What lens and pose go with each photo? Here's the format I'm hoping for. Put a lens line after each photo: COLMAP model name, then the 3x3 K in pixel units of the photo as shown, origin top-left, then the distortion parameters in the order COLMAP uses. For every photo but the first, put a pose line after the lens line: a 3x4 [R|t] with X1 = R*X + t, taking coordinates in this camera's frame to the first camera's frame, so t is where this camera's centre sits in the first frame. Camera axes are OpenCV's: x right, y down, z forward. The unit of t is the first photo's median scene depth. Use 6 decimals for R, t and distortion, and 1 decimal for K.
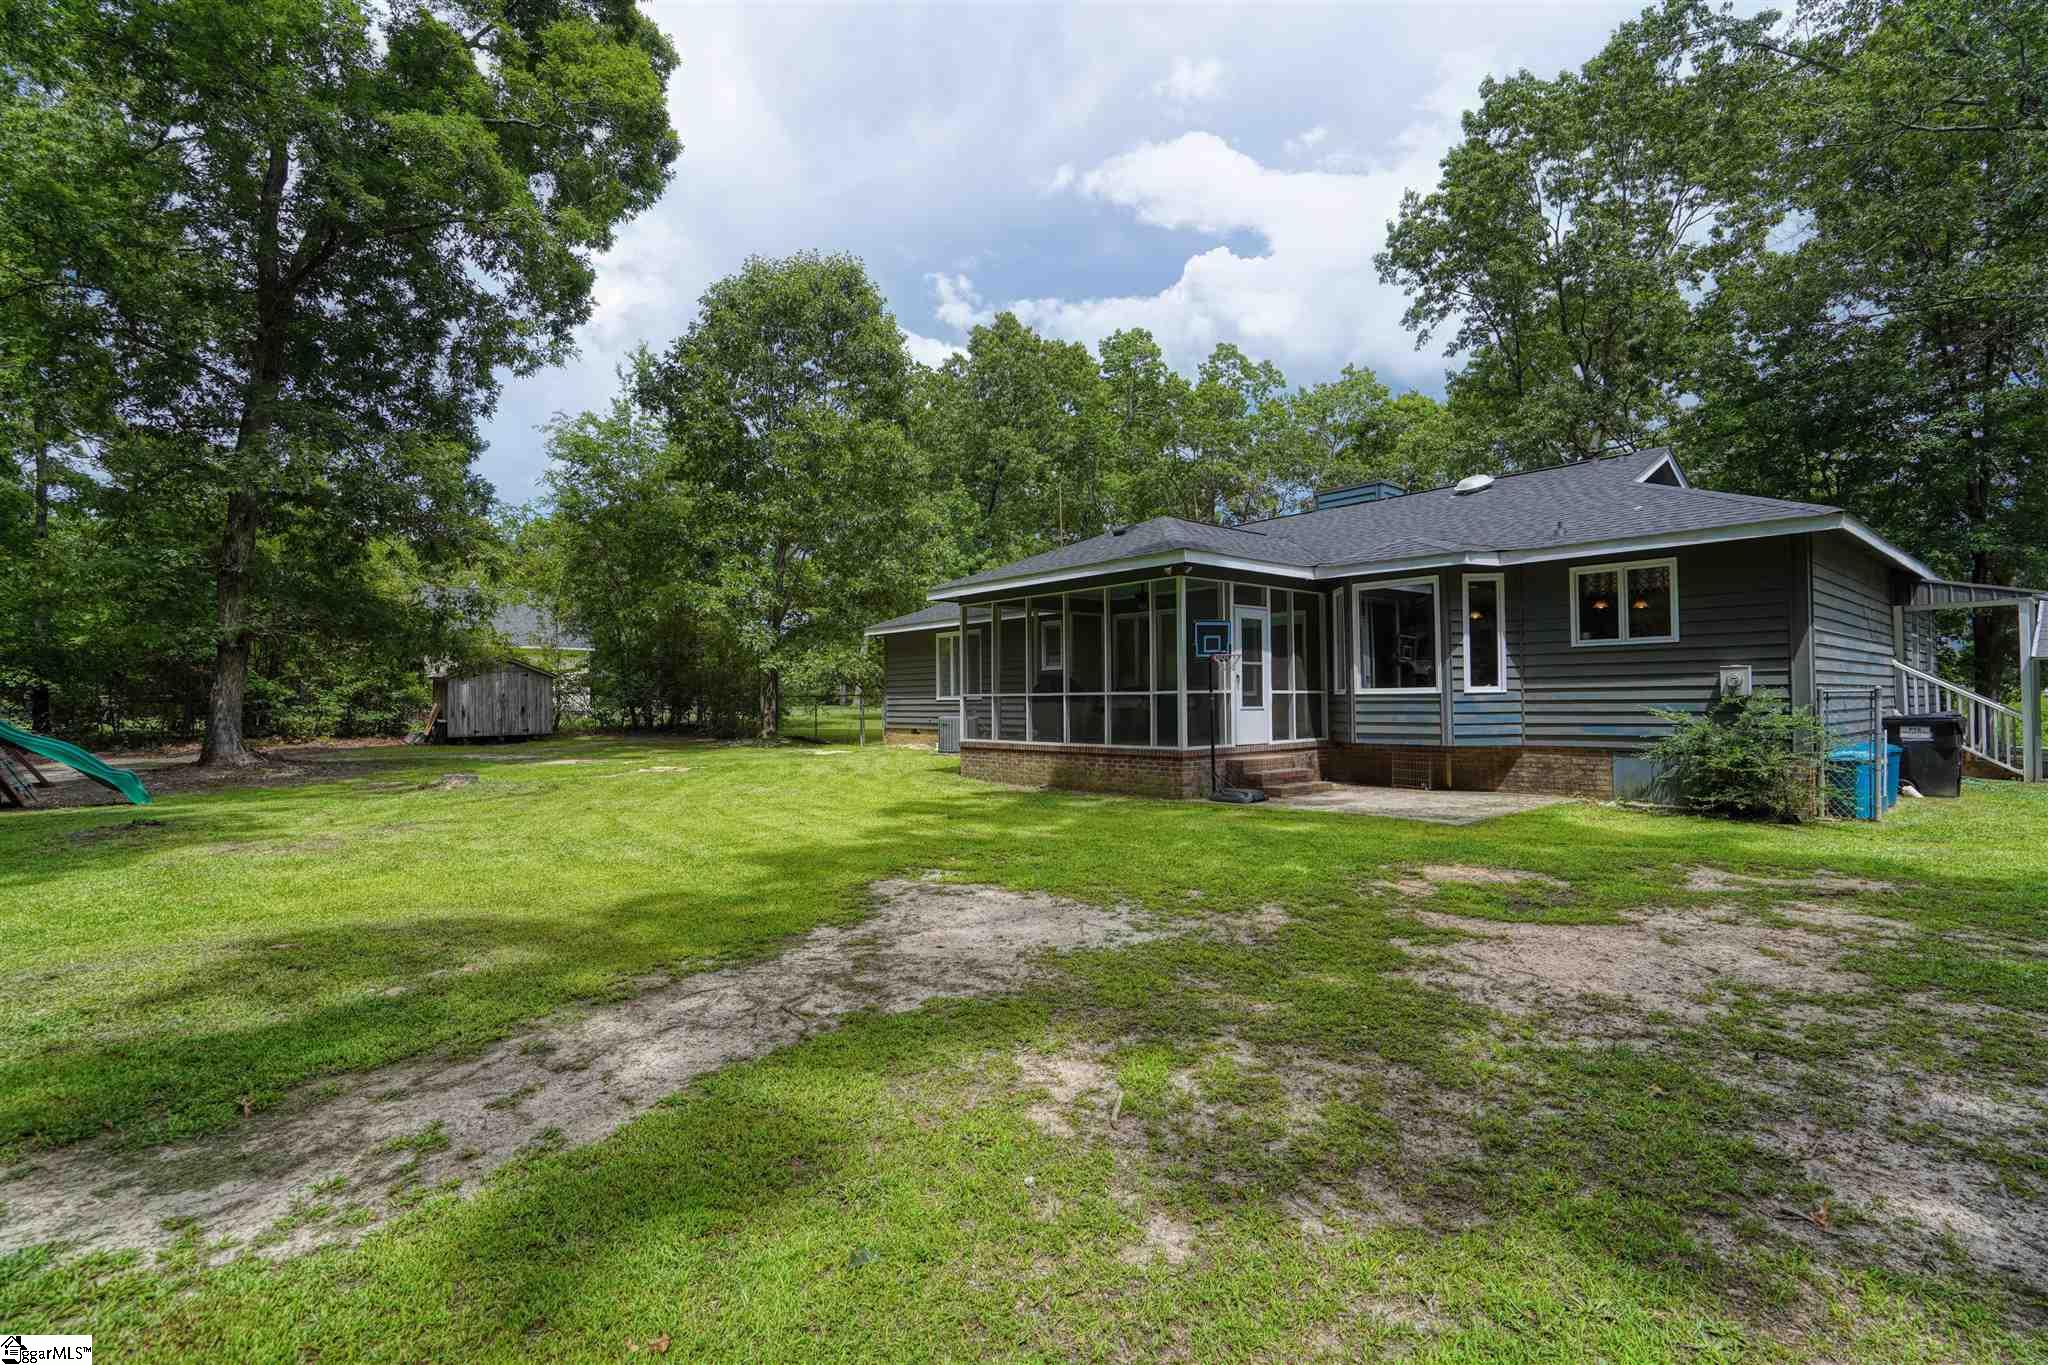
lens RADIAL K [[964.3, 0, 1023.6], [0, 964.3, 679.2], [0, 0, 1]] dist [-0.057410, 0.023511]
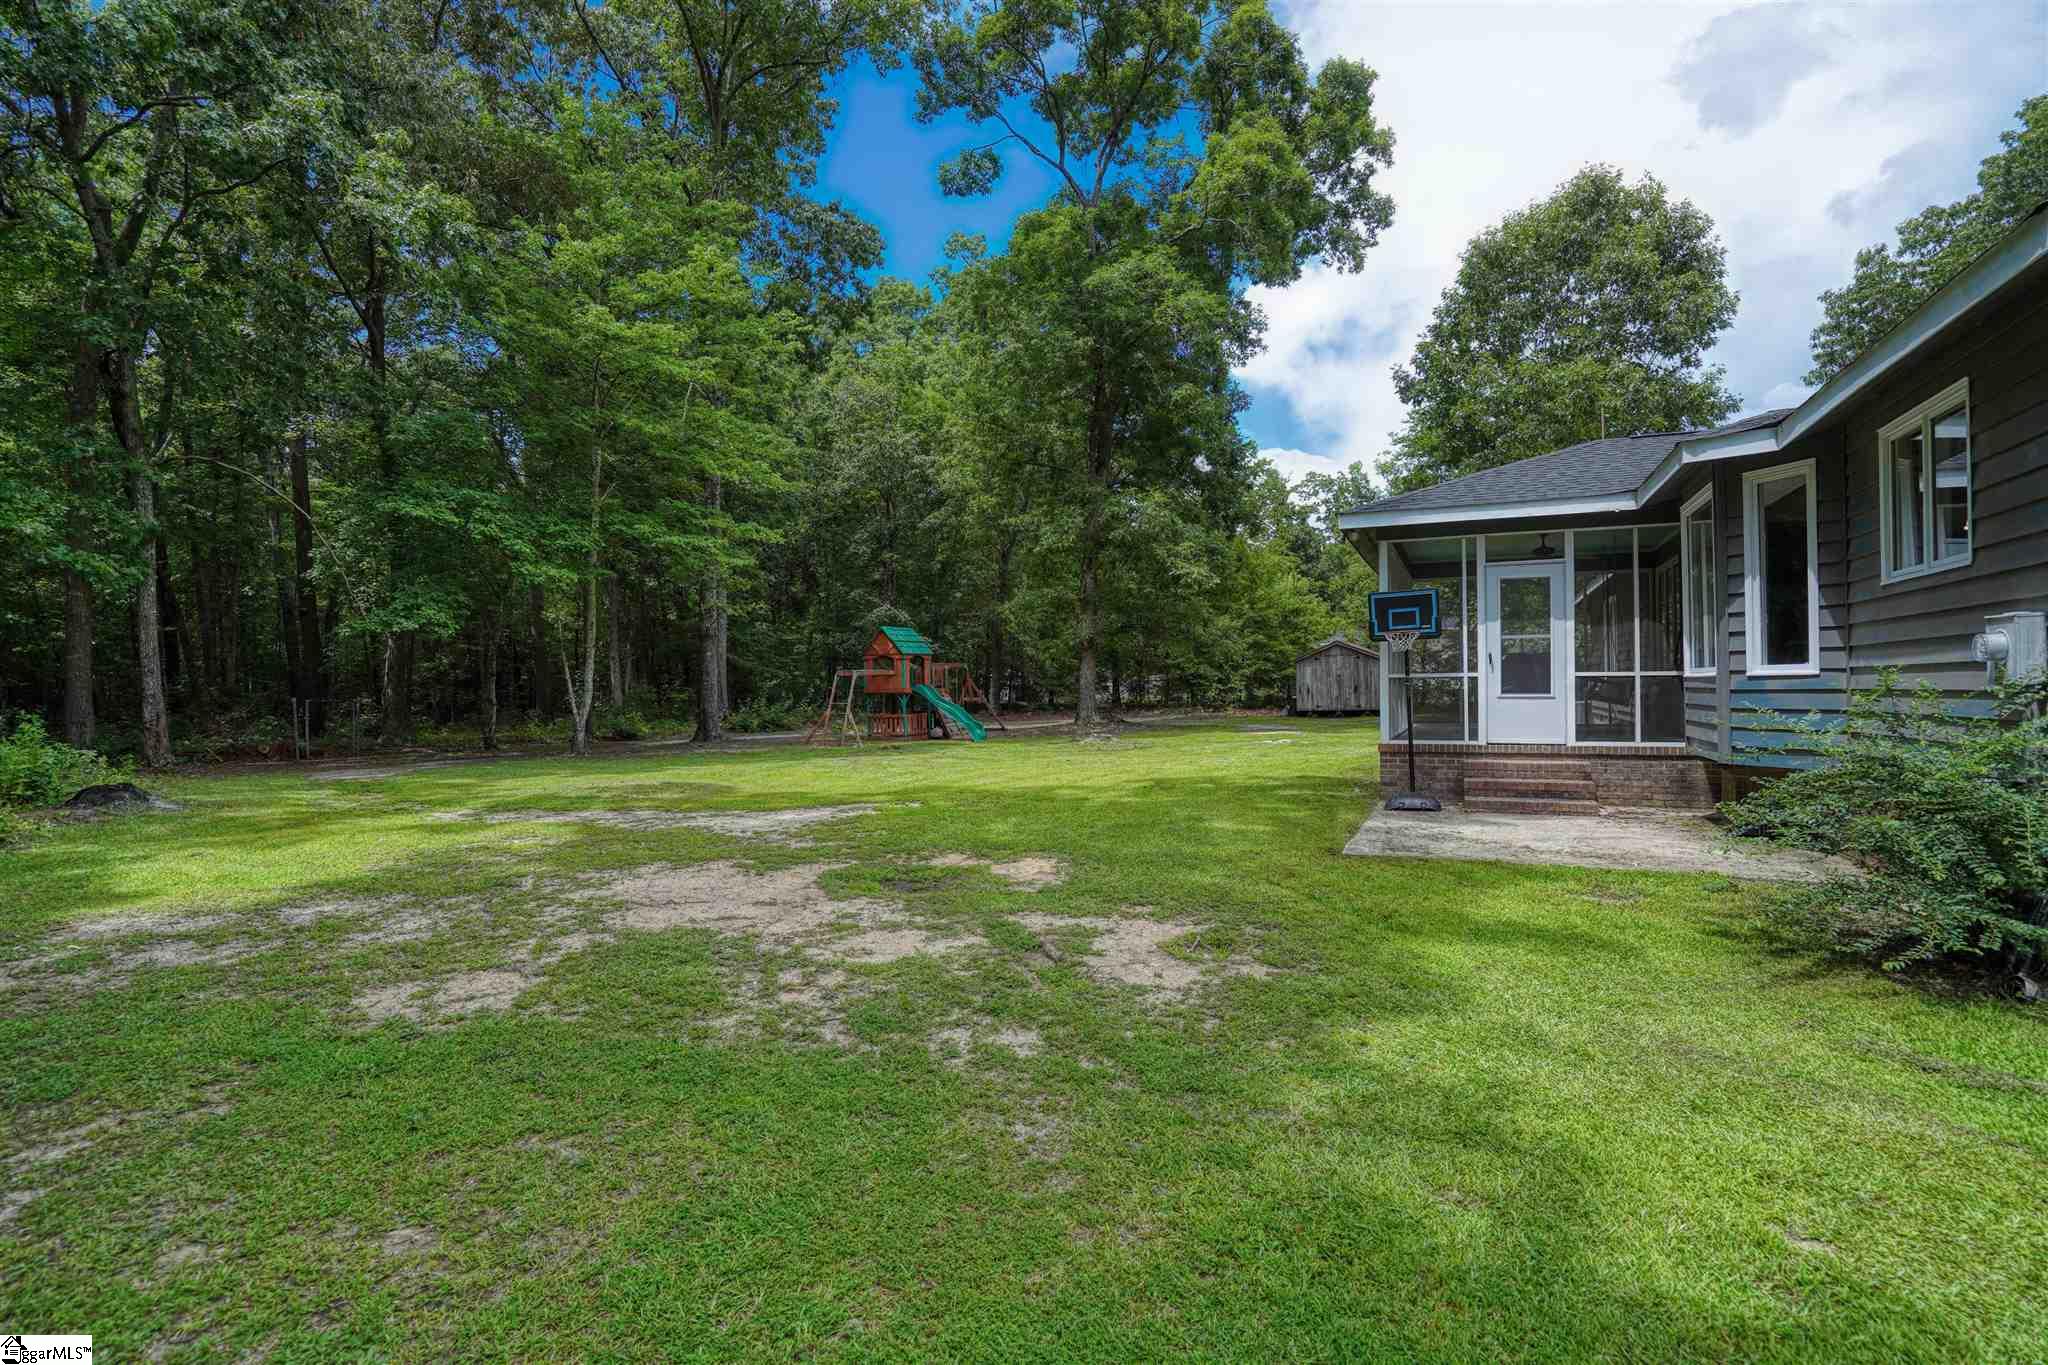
lens RADIAL K [[964.3, 0, 1023.6], [0, 964.3, 679.2], [0, 0, 1]] dist [-0.057410, 0.023511]
pose [[0.434854, -0.001639, -0.900499, 0.732625], [0.024848, 0.999639, 0.010180, -0.000646], [0.900158, -0.026803, 0.434738, 0.311925]]
